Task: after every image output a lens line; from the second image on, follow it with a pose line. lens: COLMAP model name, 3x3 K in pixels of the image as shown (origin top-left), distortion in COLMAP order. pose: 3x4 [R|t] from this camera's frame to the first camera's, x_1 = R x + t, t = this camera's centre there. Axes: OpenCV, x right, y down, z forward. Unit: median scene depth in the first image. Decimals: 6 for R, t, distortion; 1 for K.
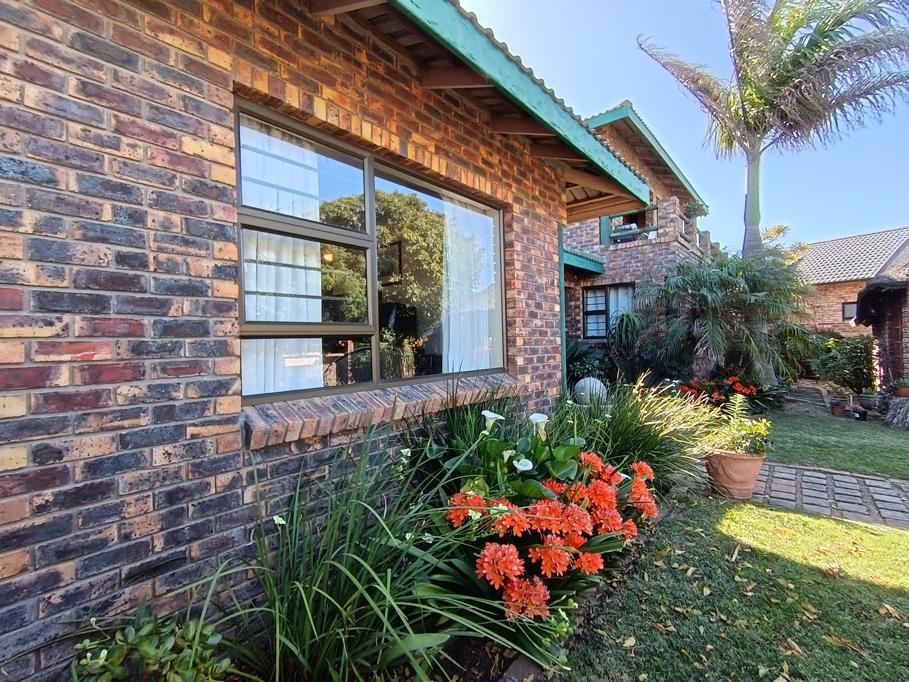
lens RADIAL K [[434.5, 0, 453.8], [0, 434.5, 339.0], [0, 0, 1]] dist [0.001499, 0.000364]
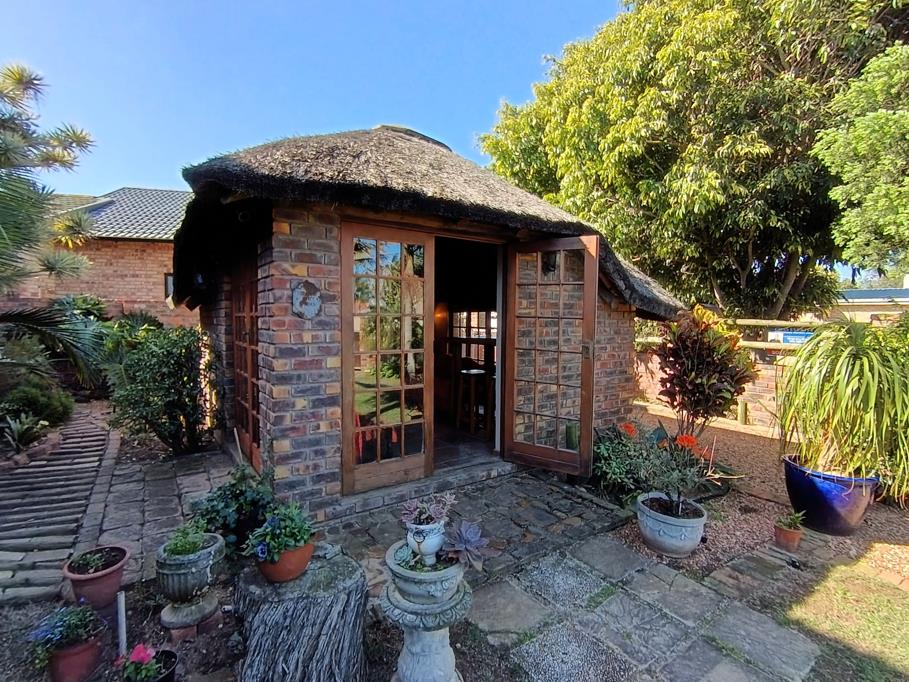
lens RADIAL K [[434.5, 0, 453.8], [0, 434.5, 338.6], [0, 0, 1]] dist [0.001499, 0.000364]
pose [[0.275495, -0.026038, 0.960950, 0.567090], [-0.022843, 0.999174, 0.033622, -0.019838], [-0.961031, -0.031213, 0.274673, 0.586784]]
